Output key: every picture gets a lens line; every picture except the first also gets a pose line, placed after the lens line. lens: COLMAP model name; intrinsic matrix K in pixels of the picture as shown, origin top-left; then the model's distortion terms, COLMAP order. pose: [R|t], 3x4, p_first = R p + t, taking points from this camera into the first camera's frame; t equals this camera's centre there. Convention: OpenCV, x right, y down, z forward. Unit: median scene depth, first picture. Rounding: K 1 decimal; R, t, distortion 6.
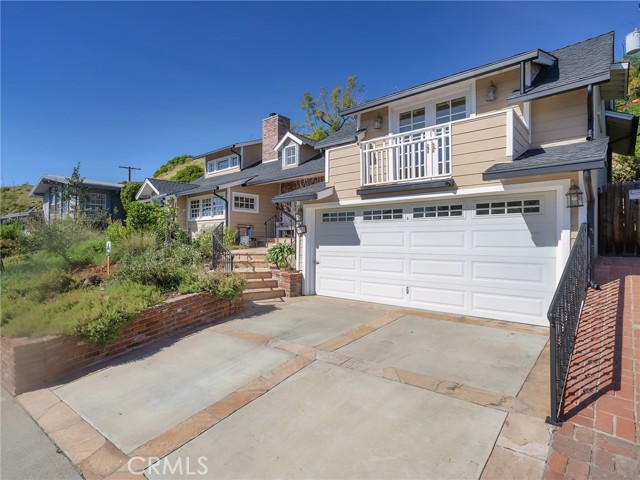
lens RADIAL K [[320.1, 0, 288.3], [0, 320.1, 236.3], [0, 0, 1]] dist [-0.000492, -0.000054]
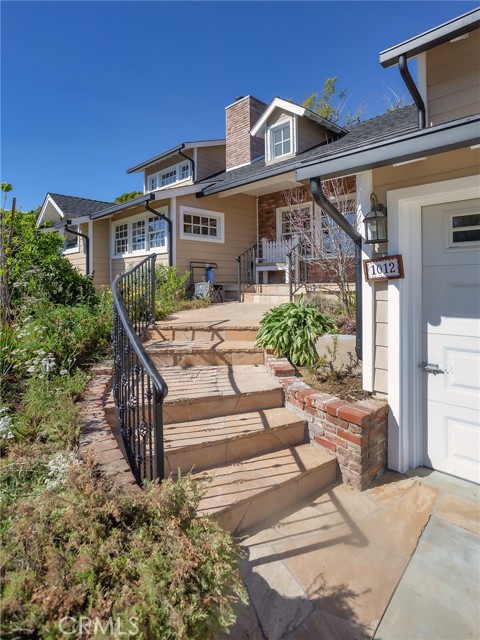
lens RADIAL K [[333.4, 0, 242.5], [0, 333.4, 278.1], [0, 0, 1]] dist [-0.032612, 0.000156]
pose [[0.999886, -0.013545, -0.006627, -0.088683], [0.013558, 0.999906, 0.001907, -0.011810], [0.006600, -0.001997, 0.999976, 0.596673]]
